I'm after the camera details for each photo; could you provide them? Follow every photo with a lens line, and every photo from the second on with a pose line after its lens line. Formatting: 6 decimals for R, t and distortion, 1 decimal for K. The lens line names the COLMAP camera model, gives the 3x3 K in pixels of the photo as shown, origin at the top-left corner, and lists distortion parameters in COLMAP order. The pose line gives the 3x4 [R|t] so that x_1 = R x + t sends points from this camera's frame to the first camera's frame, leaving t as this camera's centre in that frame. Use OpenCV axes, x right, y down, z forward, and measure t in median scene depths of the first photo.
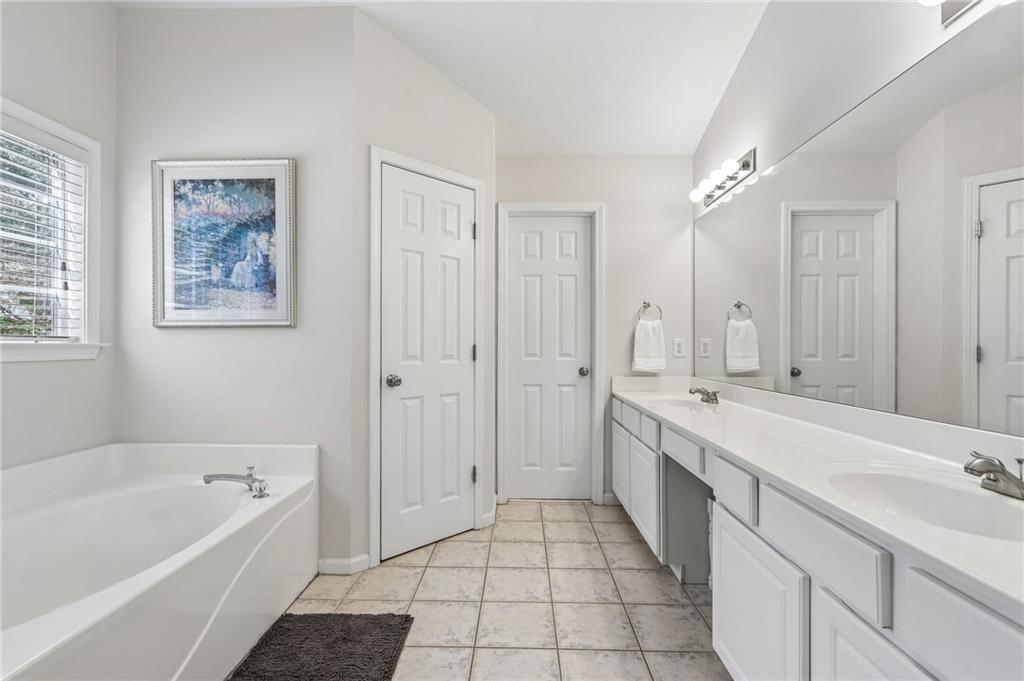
lens RADIAL K [[458.6, 0, 512.0], [0, 458.6, 340.5], [0, 0, 1]] dist [-0.021157, -0.000075]
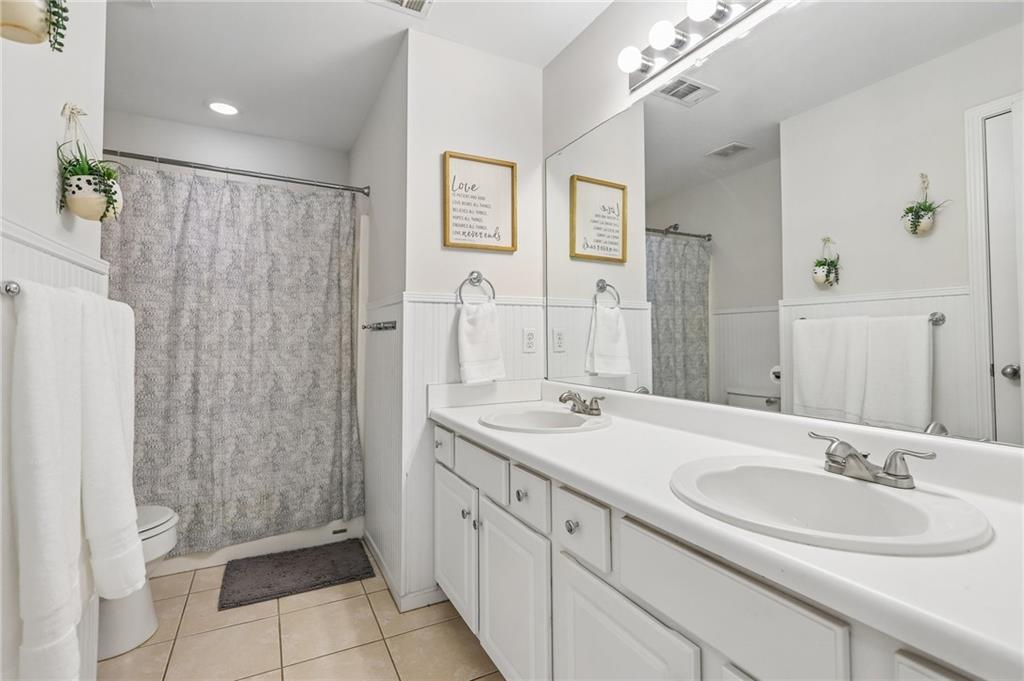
lens RADIAL K [[461.3, 0, 515.6], [0, 461.3, 315.1], [0, 0, 1]] dist [0.019308, 0.000047]
pose [[0.866051, 0.015850, 0.499704, 0.008241], [0.002357, 0.999357, -0.035783, 0.005827], [-0.499950, 0.032168, 0.865457, 0.388050]]
